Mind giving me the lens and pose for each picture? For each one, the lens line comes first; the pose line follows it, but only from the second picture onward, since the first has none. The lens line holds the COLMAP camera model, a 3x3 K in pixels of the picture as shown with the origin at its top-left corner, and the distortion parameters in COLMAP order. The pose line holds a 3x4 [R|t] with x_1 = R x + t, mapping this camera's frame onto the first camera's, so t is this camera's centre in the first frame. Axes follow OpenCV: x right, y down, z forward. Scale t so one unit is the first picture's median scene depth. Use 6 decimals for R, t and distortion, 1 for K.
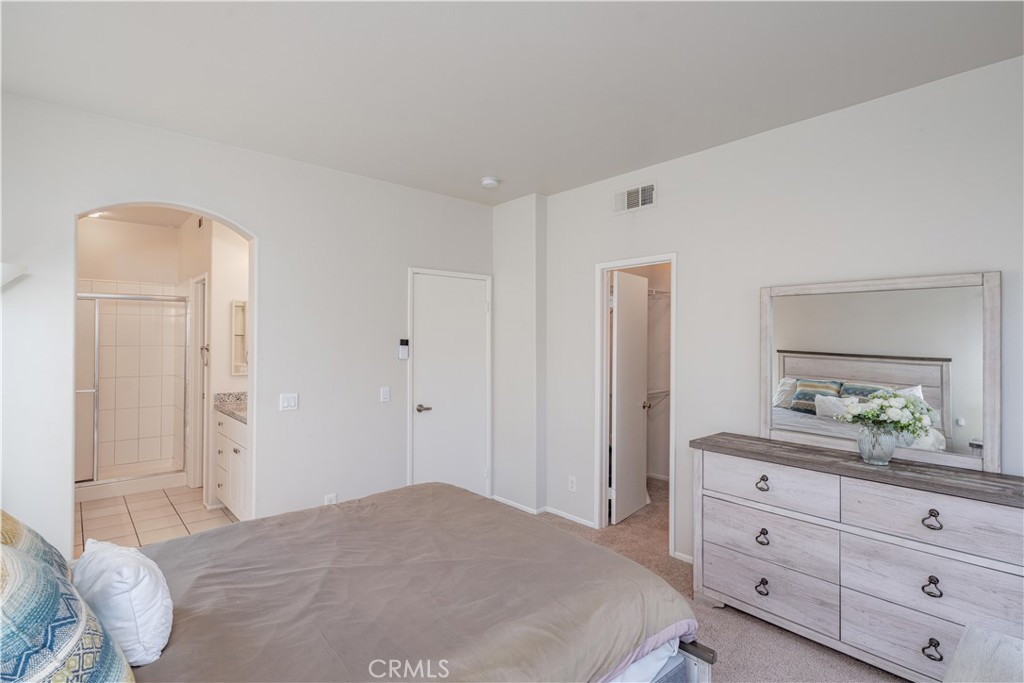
lens RADIAL K [[469.8, 0, 512.0], [0, 469.8, 338.7], [0, 0, 1]] dist [0.002684, 0.000224]
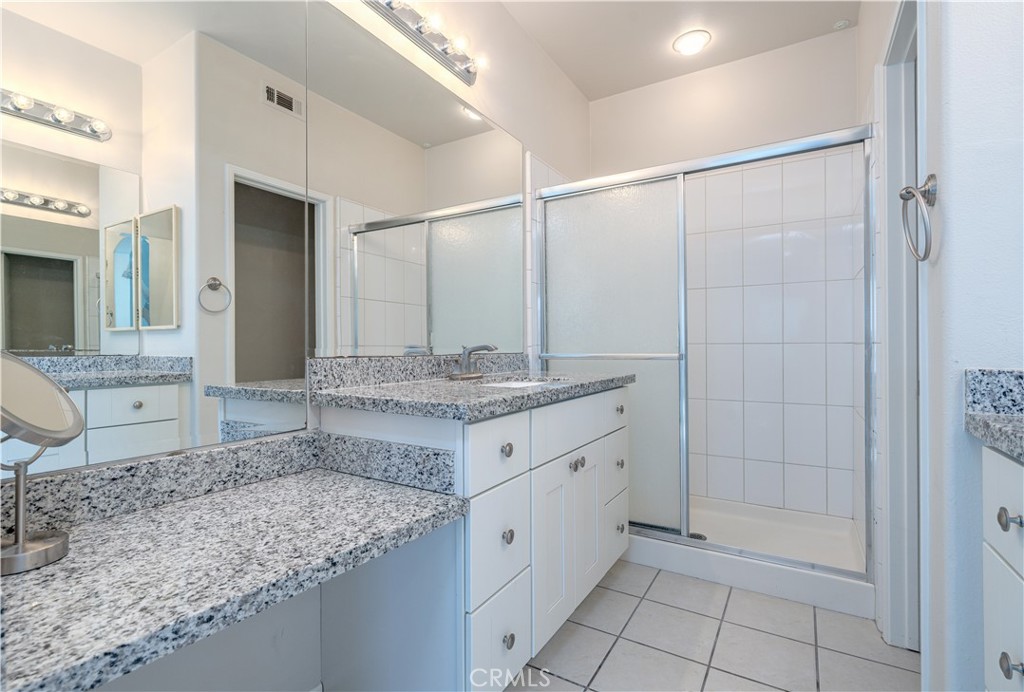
lens RADIAL K [[476.5, 0, 508.9], [0, 476.5, 342.1], [0, 0, 1]] dist [0.003188, -0.000065]
pose [[0.303986, -0.018314, -0.952501, -0.465995], [0.021926, 0.999685, -0.012224, 0.098293], [0.952424, -0.017169, 0.304291, 0.694255]]
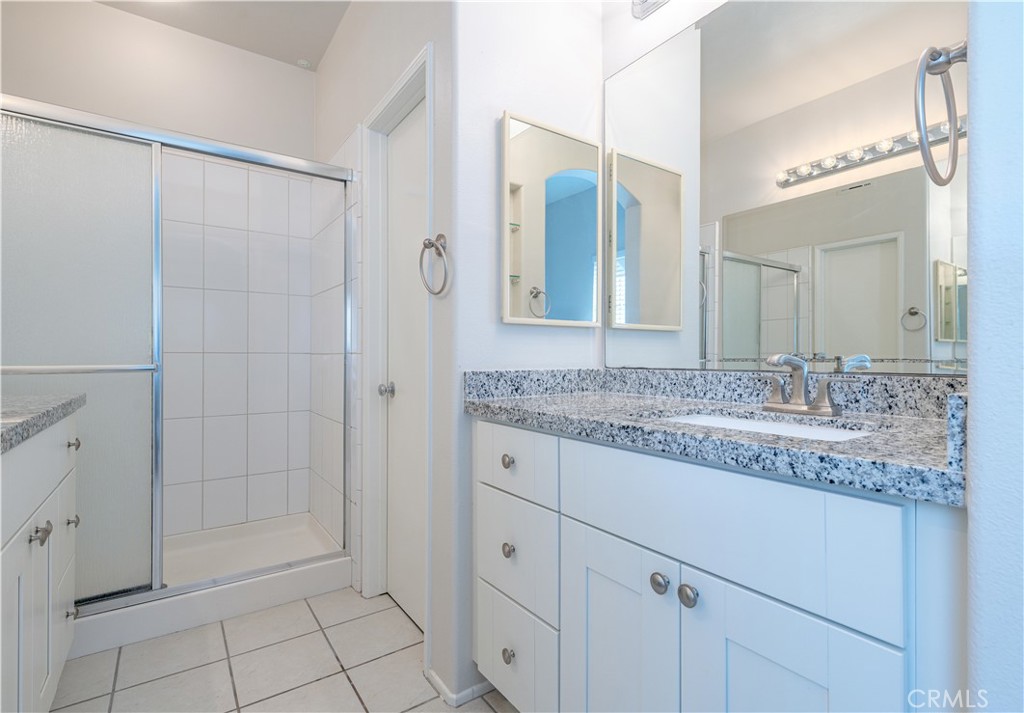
lens RADIAL K [[500.3, 0, 517.4], [0, 500.3, 351.7], [0, 0, 1]] dist [0.011376, 0.000518]
pose [[0.995009, -0.007598, -0.099492, -0.545808], [0.008069, 0.999958, 0.004329, 0.097862], [0.099455, -0.005110, 0.995029, 0.616743]]
